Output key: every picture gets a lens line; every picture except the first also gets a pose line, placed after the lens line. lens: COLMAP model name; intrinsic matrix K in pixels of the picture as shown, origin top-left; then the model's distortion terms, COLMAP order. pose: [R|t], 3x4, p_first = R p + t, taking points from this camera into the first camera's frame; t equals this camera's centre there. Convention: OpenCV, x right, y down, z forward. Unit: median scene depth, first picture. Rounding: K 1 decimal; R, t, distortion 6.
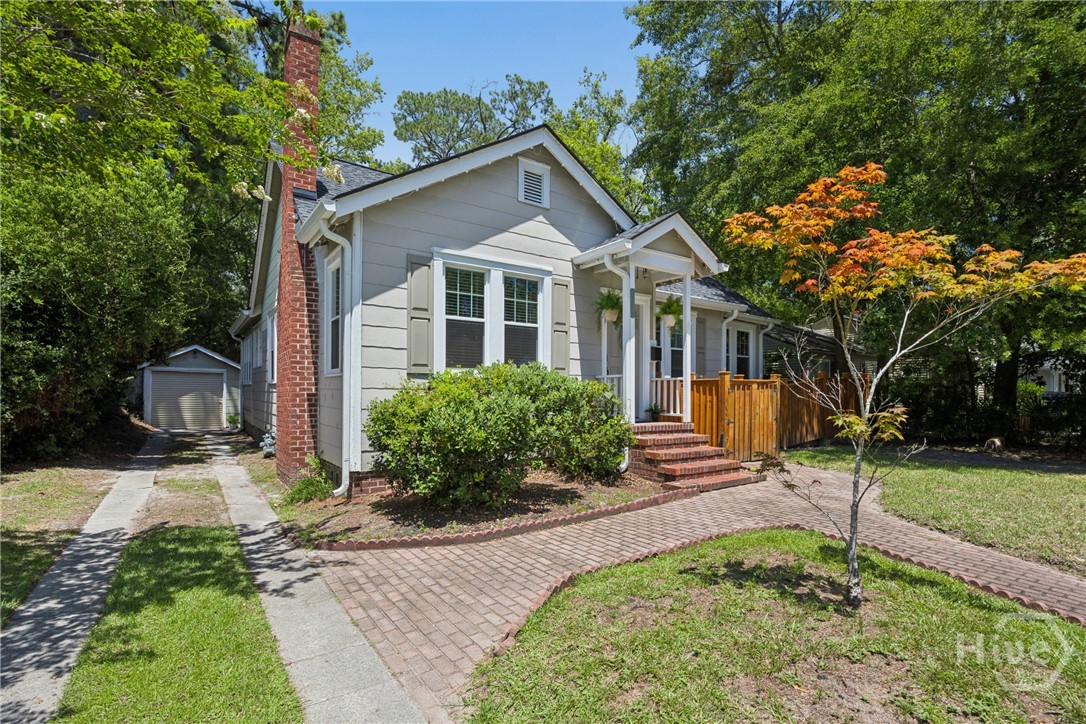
lens RADIAL K [[525.2, 0, 544.6], [0, 525.2, 383.7], [0, 0, 1]] dist [-0.008119, -0.000506]
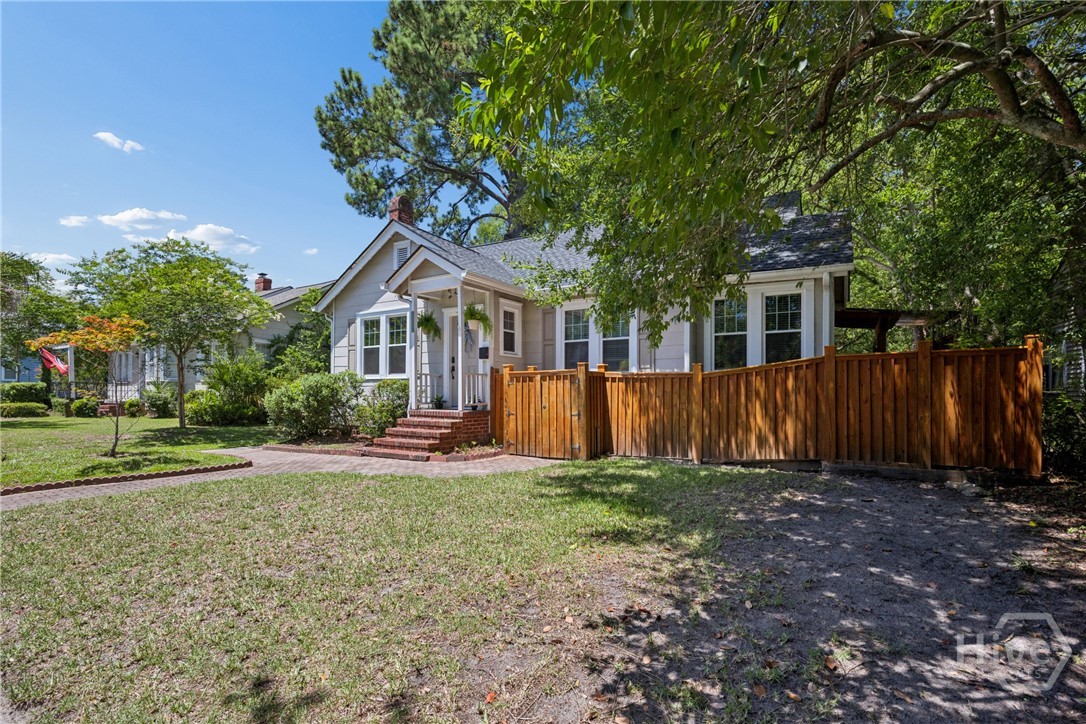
lens RADIAL K [[500.0, 0, 536.2], [0, 500.0, 382.2], [0, 0, 1]] dist [-0.001715, 0.000379]
pose [[0.369692, -0.027902, -0.928735, 1.555583], [0.014242, 0.999602, -0.024362, 0.044636], [0.929045, -0.004220, 0.369942, 0.842576]]
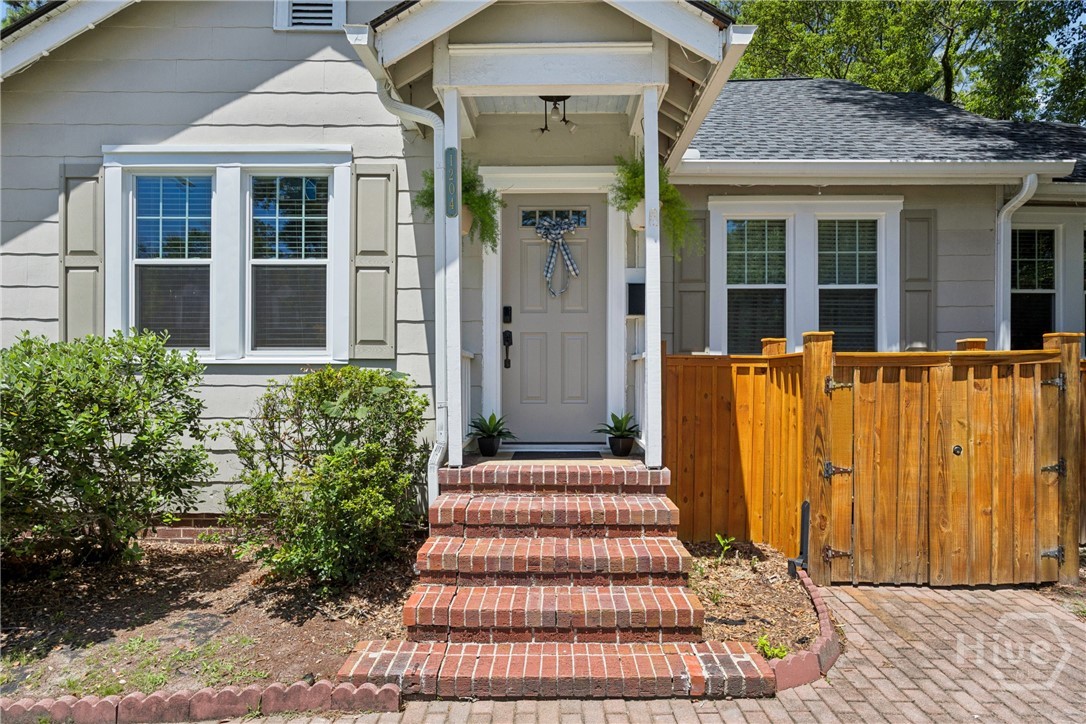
lens RADIAL K [[583.5, 0, 544.3], [0, 583.5, 372.0], [0, 0, 1]] dist [0.002561, 0.000497]
pose [[0.809109, -0.007475, -0.587612, 0.524711], [0.014895, 0.999859, 0.007790, -0.001396], [0.587470, -0.015056, 0.809106, 0.680508]]
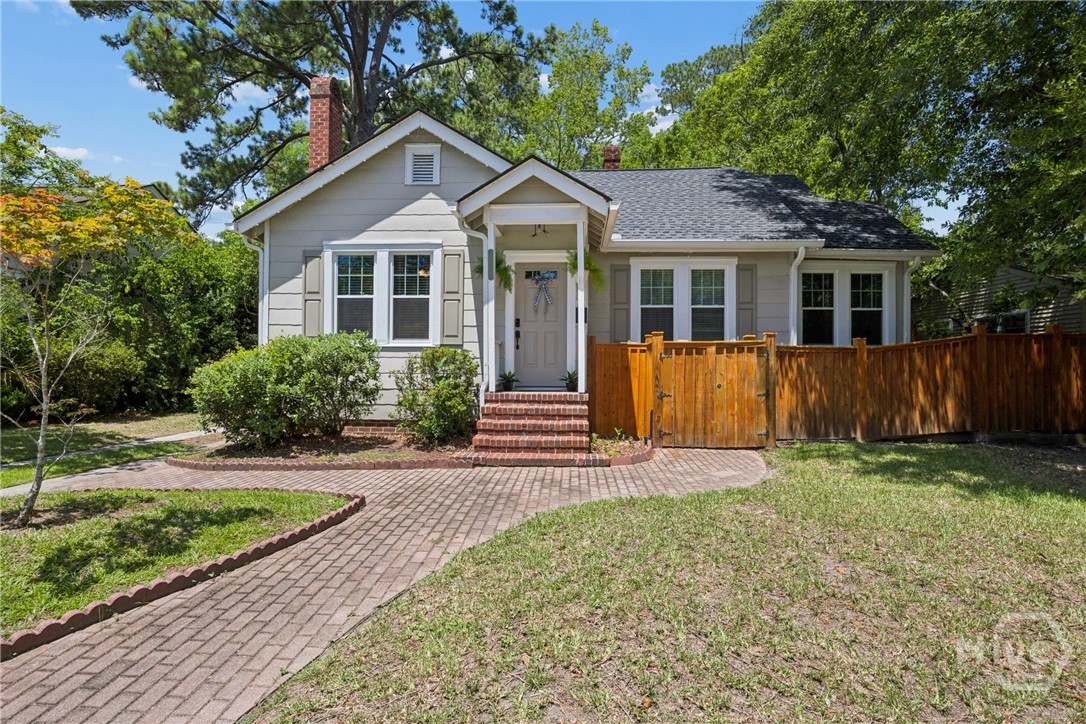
lens RADIAL K [[525.2, 0, 542.6], [0, 525.2, 362.0], [0, 0, 1]] dist [-0.008119, -0.000506]
pose [[0.781385, -0.006083, -0.624020, 0.864671], [0.009890, 0.999948, 0.002638, 0.022795], [0.623971, -0.008233, 0.781404, 0.321954]]
